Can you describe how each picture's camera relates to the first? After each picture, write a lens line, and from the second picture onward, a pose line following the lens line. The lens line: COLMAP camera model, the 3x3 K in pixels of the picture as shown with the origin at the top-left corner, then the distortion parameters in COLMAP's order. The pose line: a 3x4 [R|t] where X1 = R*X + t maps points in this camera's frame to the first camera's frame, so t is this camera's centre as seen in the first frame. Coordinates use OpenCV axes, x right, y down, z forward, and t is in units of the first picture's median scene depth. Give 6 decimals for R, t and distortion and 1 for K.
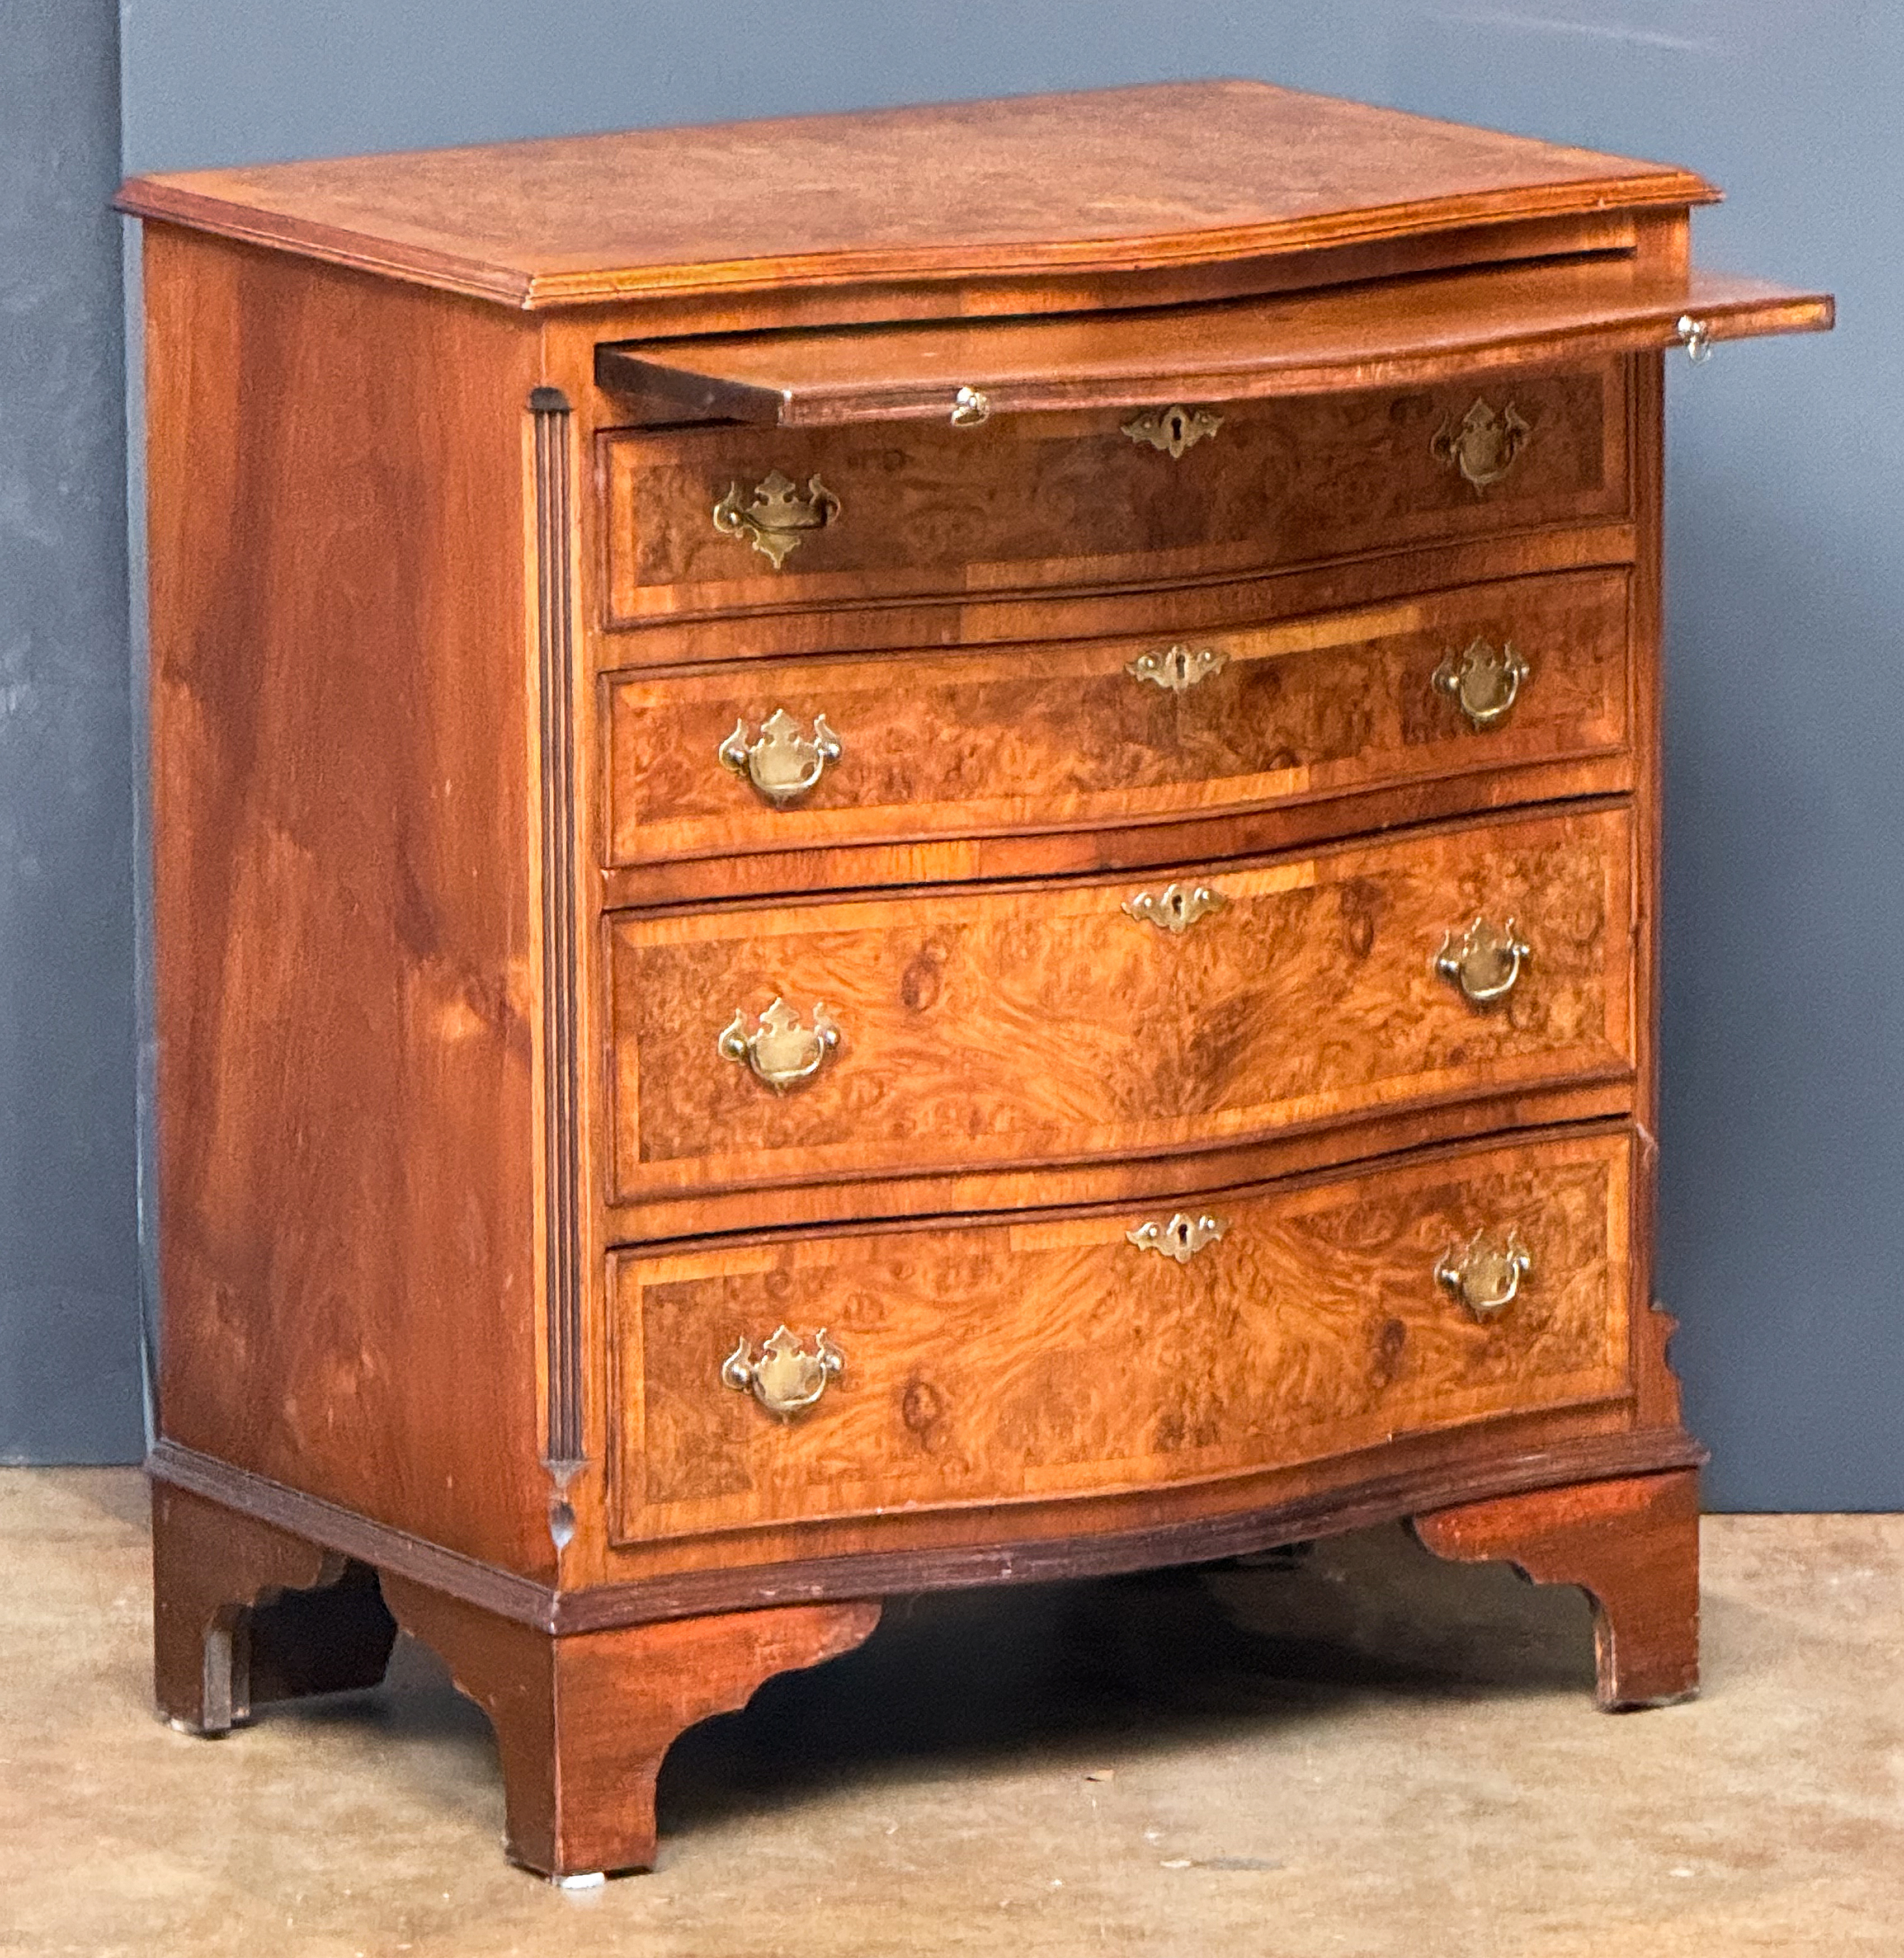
lens RADIAL K [[14641.4, 0, 952.0], [0, 14641.4, 979.0], [0, 0, 1]] dist [-0.058969, 1.771739]
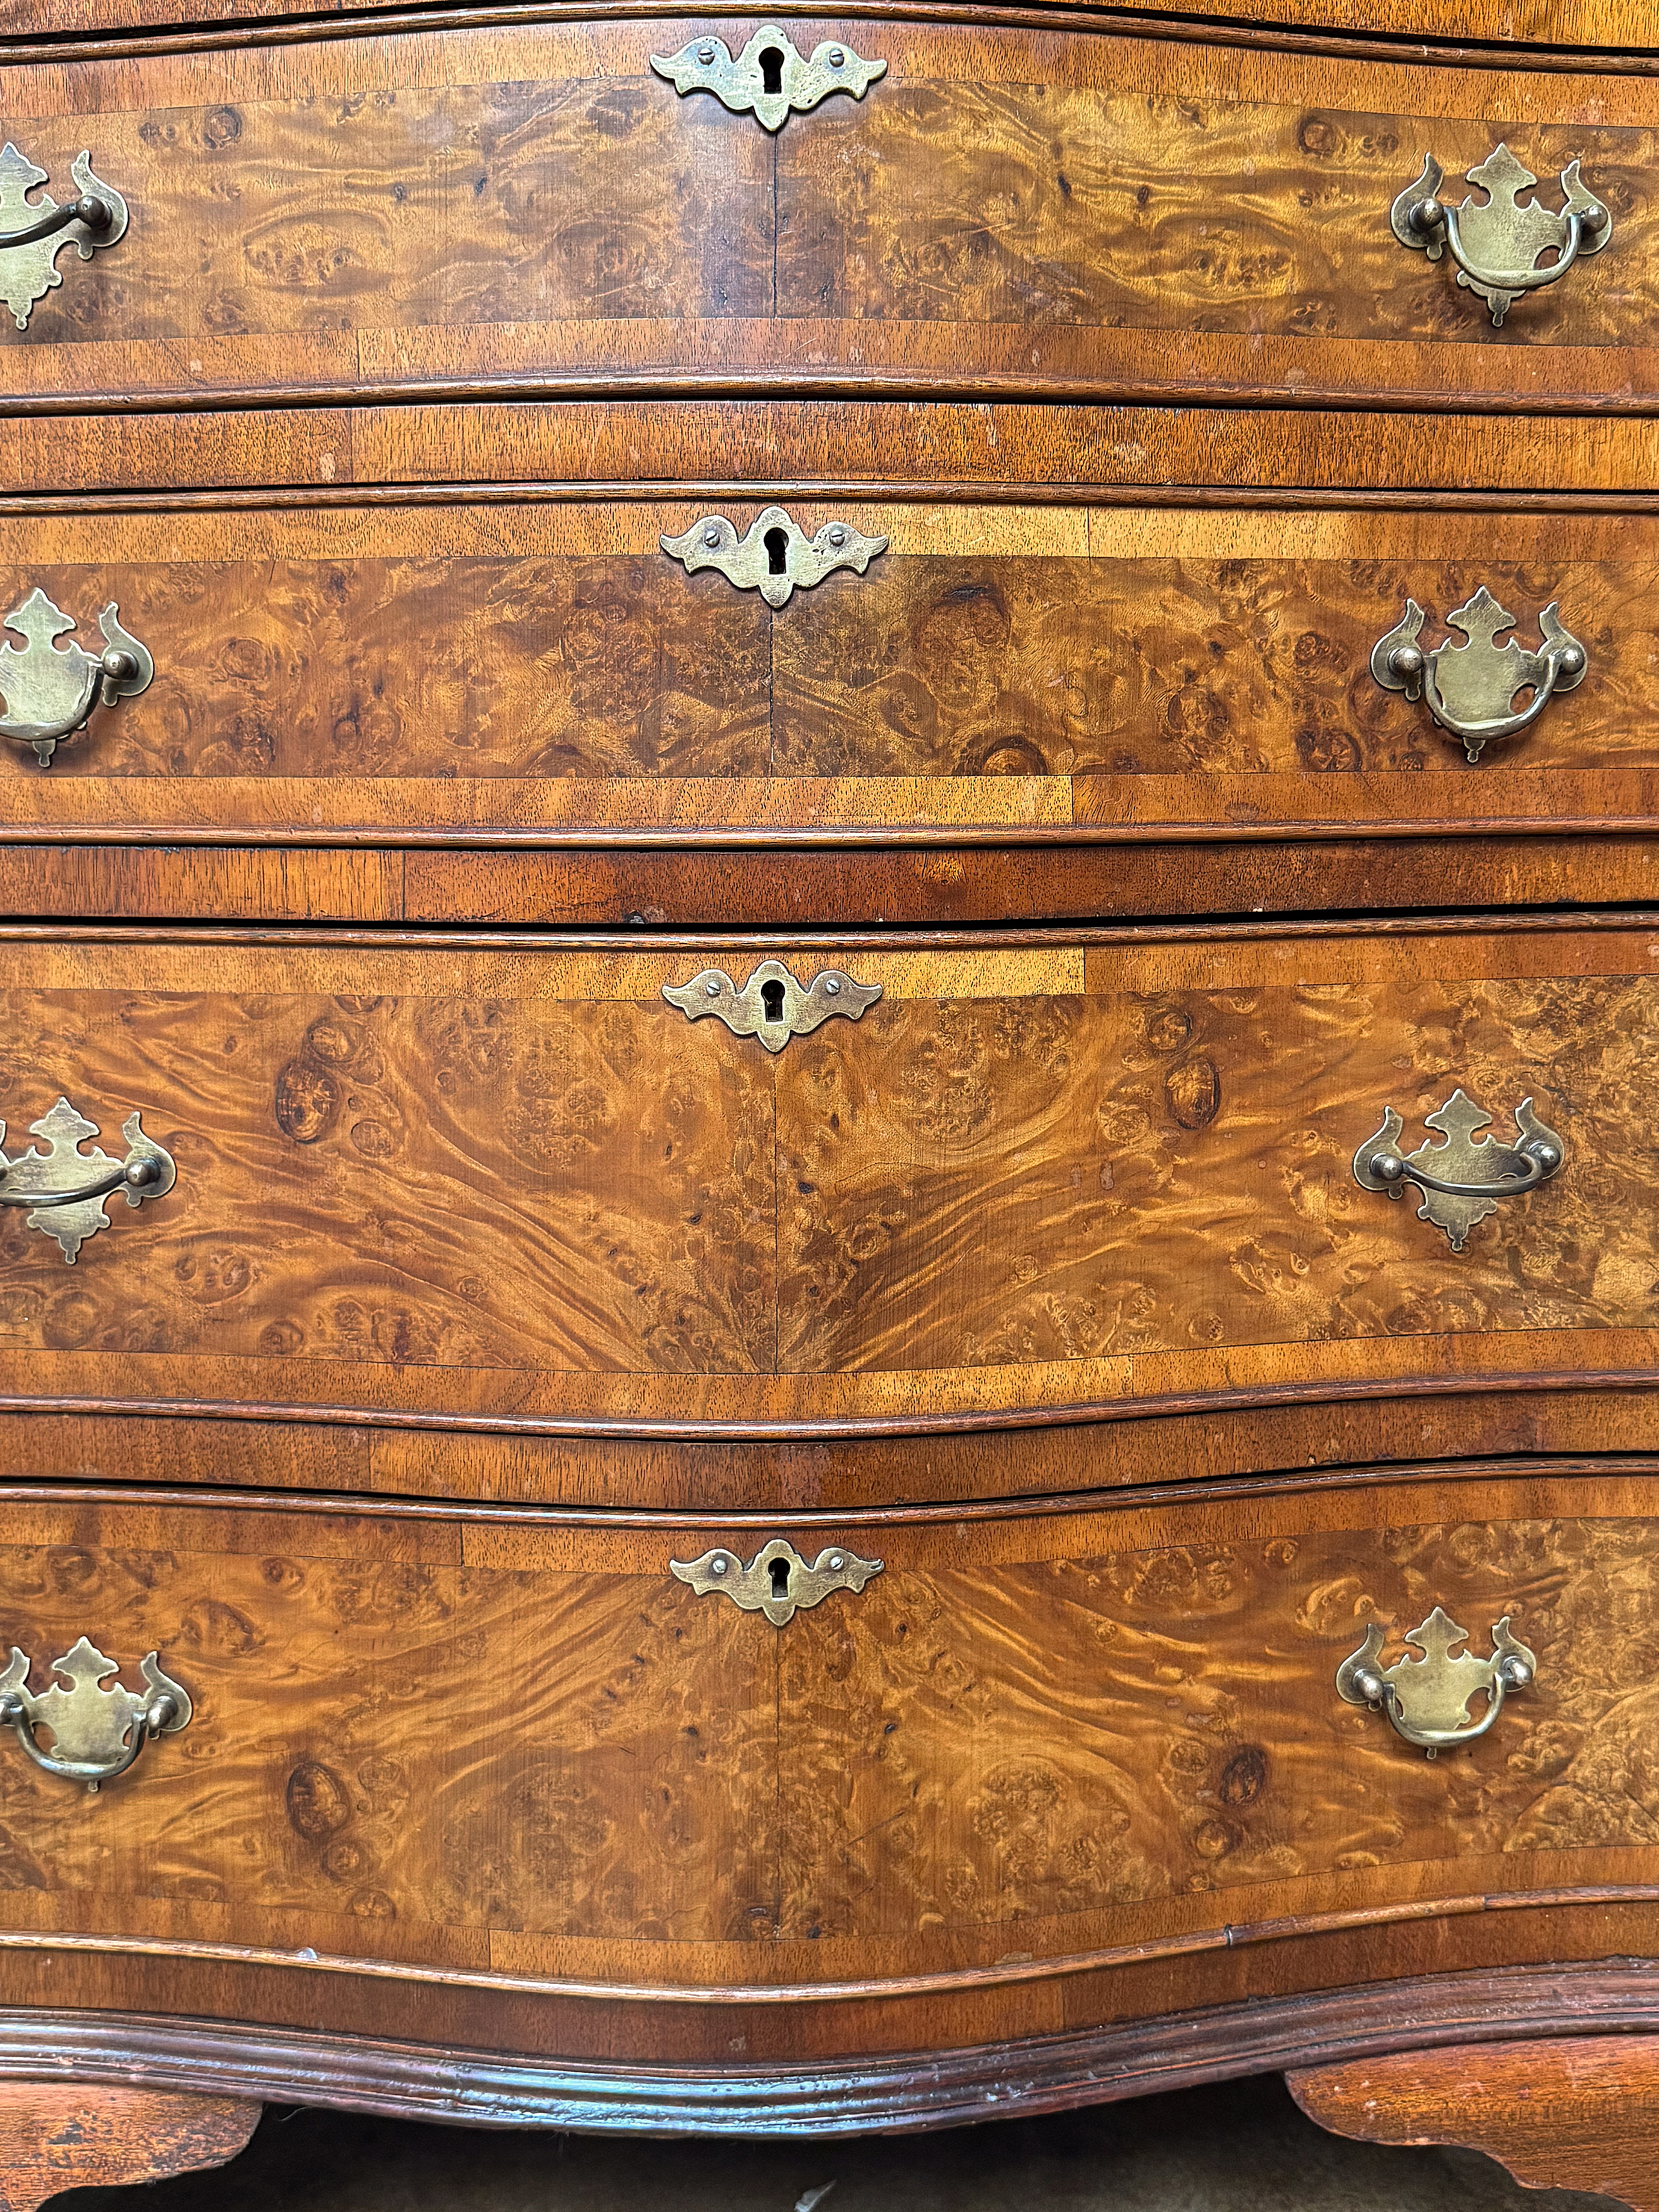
lens RADIAL K [[2146.3, 0, 829.5], [0, 2146.3, 1106.0], [0, 0, 1]] dist [0.188322, -0.461782]
pose [[0.872368, 0.082469, -0.481844, 0.057258], [-0.092922, 0.995671, 0.002179, -0.001398], [0.479937, 0.042873, 0.876255, 0.931009]]
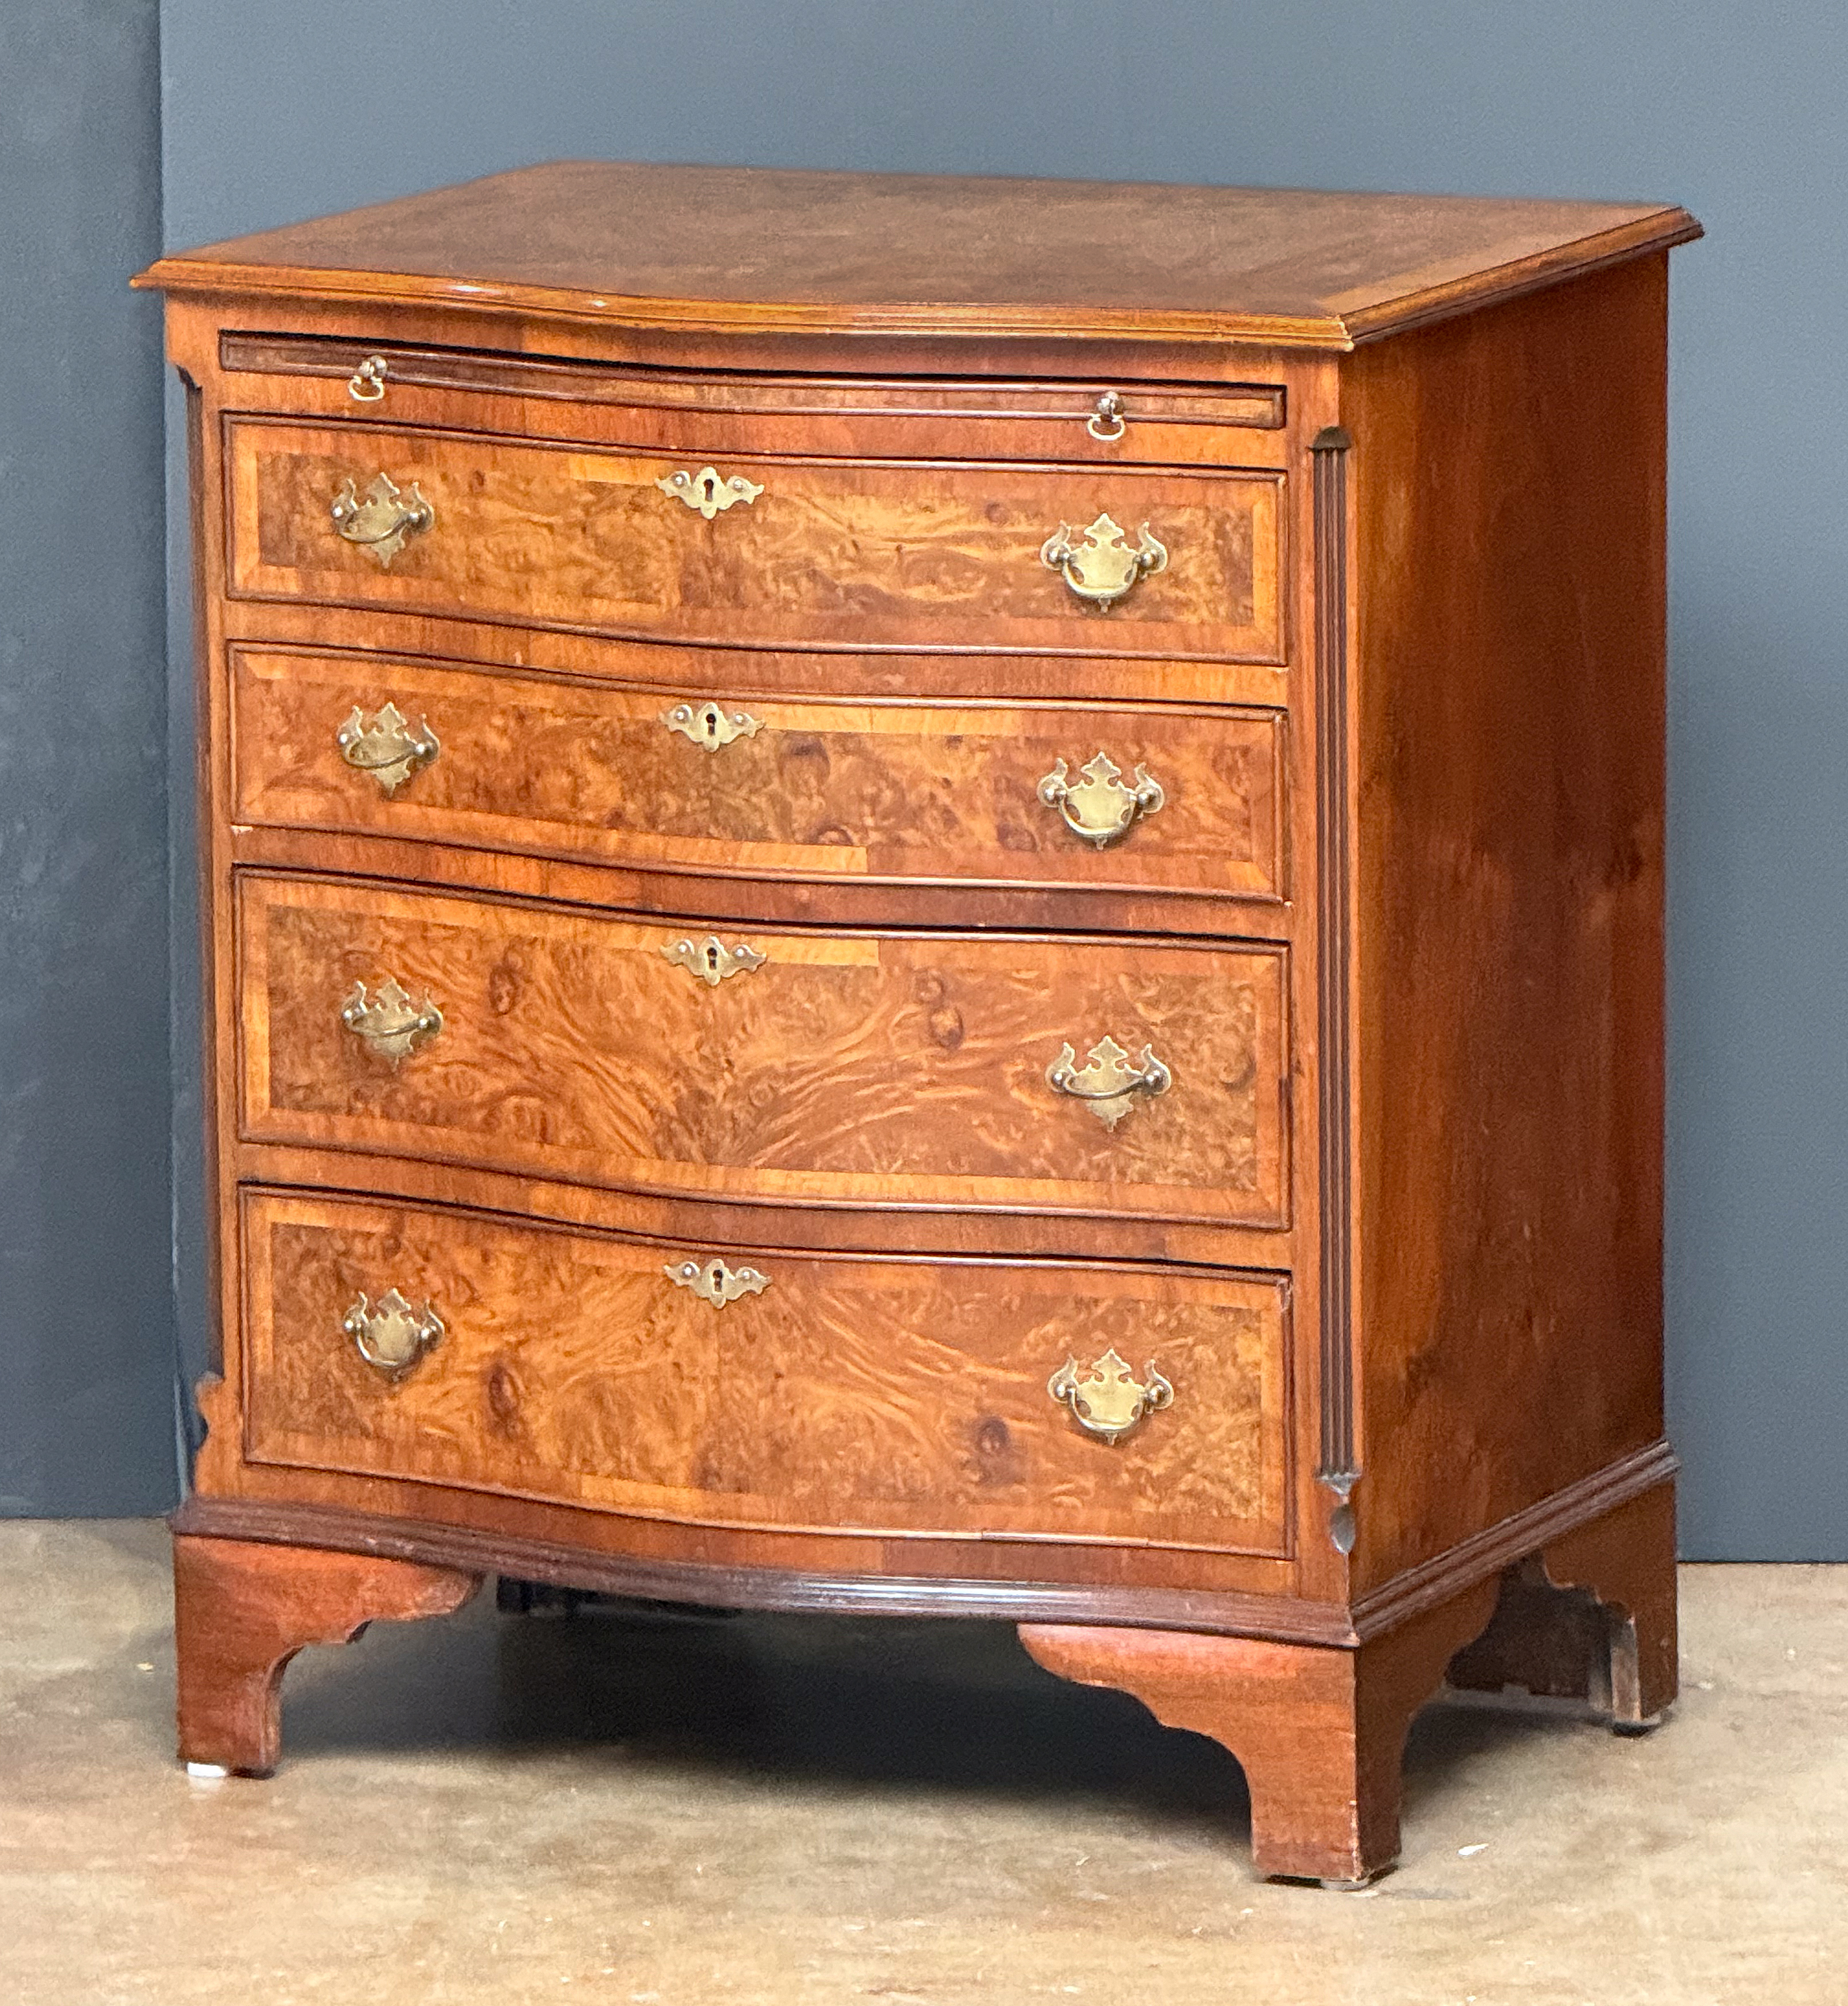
lens RADIAL K [[13119.7, 0, 924.0], [0, 13119.7, 1003.0], [0, 0, 1]] dist [0.067265, -26.736192]
pose [[0.537921, 0.160929, -0.827492, 0.780487], [-0.142606, 0.984834, 0.098825, -0.094437], [0.830846, 0.064846, 0.552712, 0.508935]]
